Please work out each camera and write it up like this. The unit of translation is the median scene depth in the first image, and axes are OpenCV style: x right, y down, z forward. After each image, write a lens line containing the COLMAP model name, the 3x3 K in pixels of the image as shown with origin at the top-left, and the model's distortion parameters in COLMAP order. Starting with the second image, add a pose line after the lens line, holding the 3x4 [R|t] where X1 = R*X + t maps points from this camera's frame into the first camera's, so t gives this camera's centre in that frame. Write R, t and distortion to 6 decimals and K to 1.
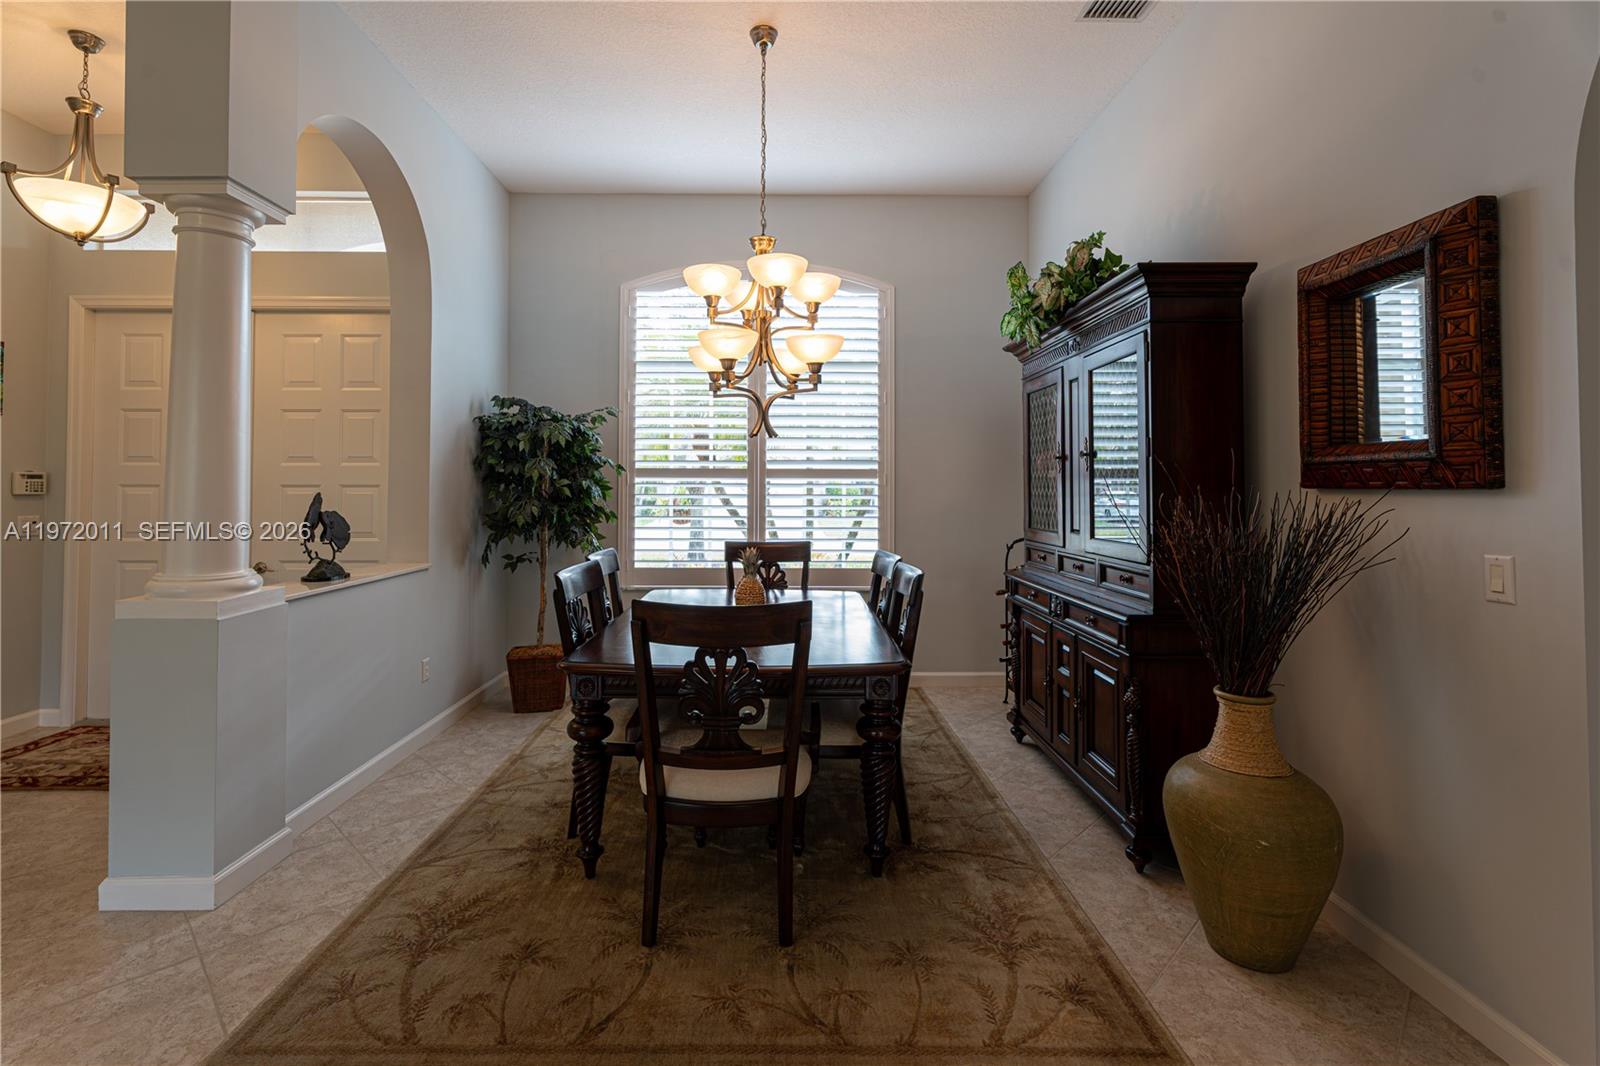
lens RADIAL K [[717.4, 0, 780.4], [0, 717.4, 478.5], [0, 0, 1]] dist [-0.004078, 0.003967]
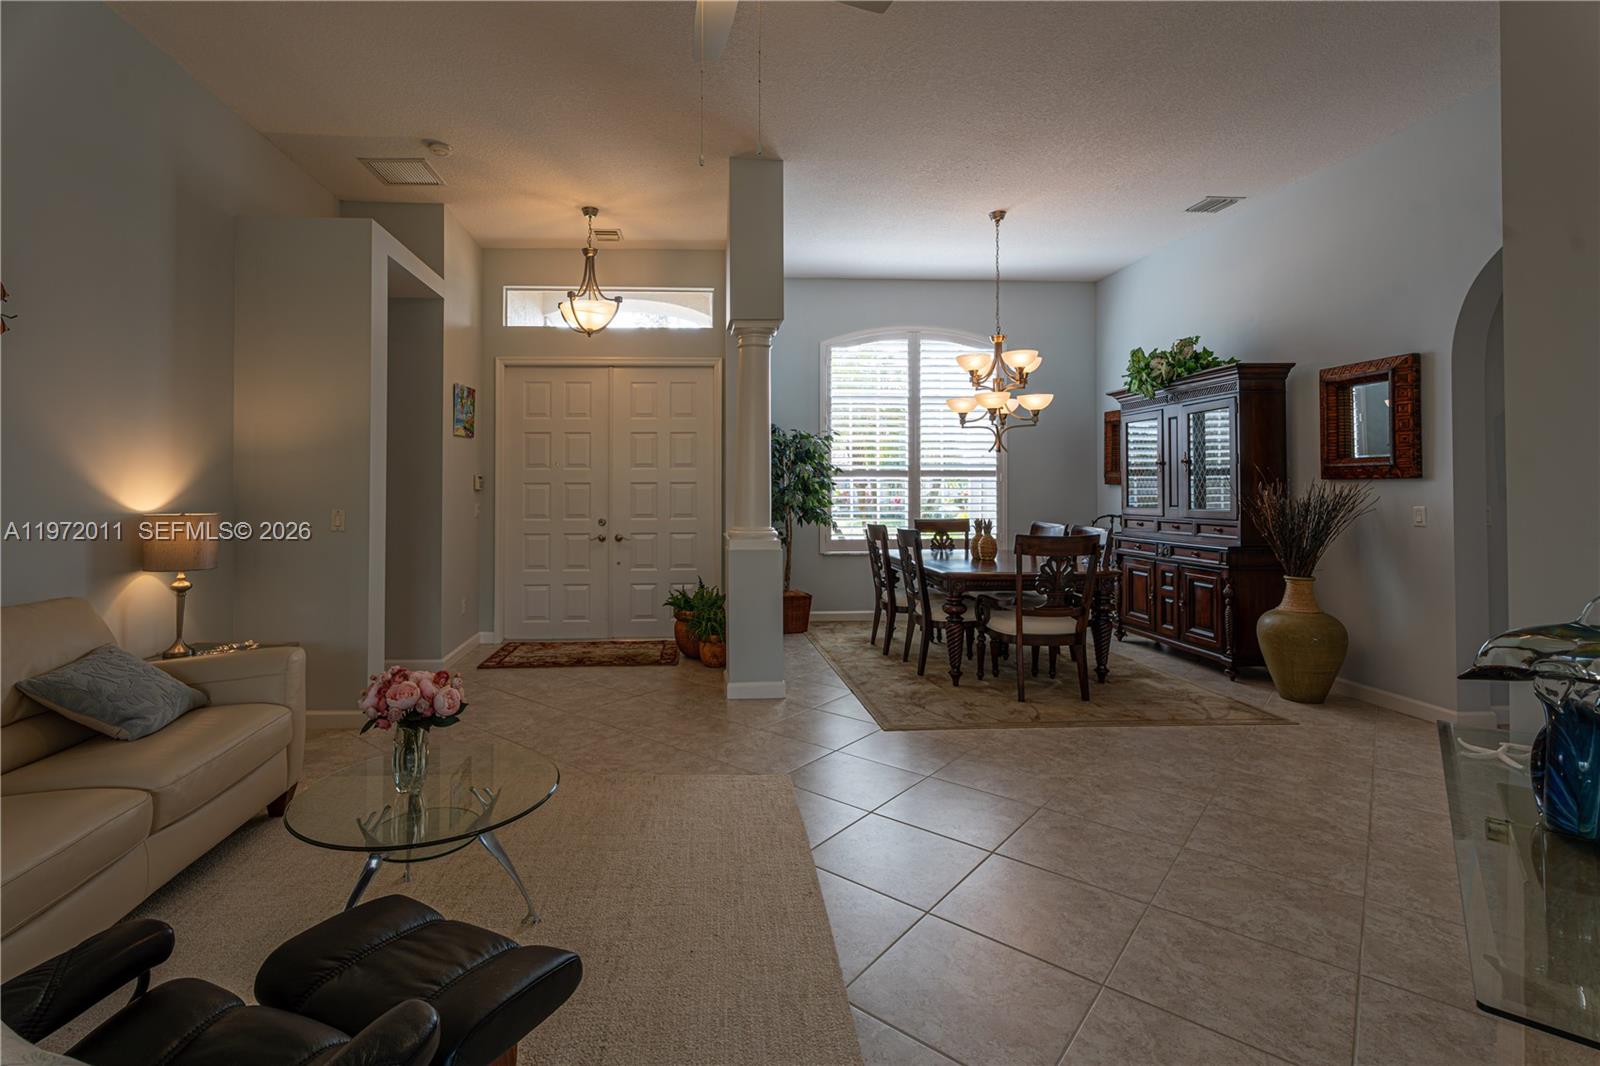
lens RADIAL K [[717.4, 0, 729.5], [0, 717.4, 489.1], [0, 0, 1]] dist [-0.004078, 0.003967]
pose [[0.998886, -0.005852, 0.046815, -0.905682], [0.005196, 0.999887, 0.014126, 0.003347], [-0.046893, -0.013867, 0.998804, -0.821682]]
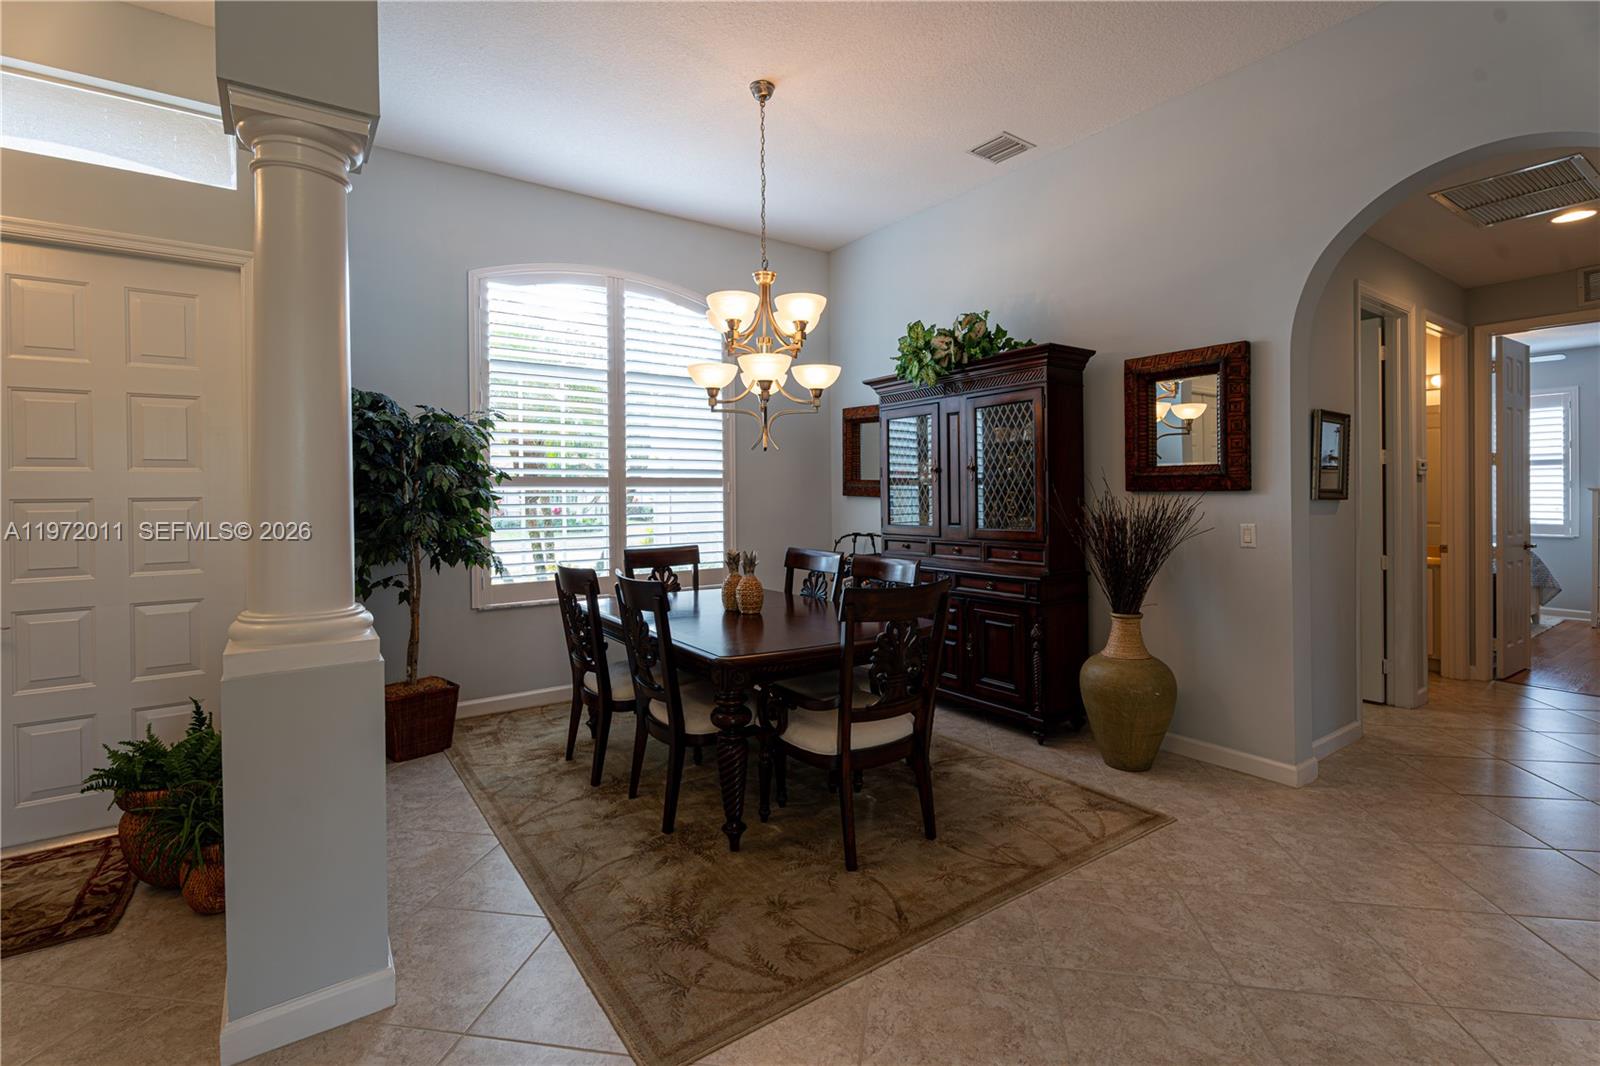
lens RADIAL K [[717.4, 0, 794.5], [0, 717.4, 505.0], [0, 0, 1]] dist [-0.004078, 0.003967]
pose [[0.824296, -0.018558, 0.565855, -0.763842], [0.003665, 0.999617, 0.027445, -0.002939], [-0.566147, -0.020549, 0.824048, 0.050918]]
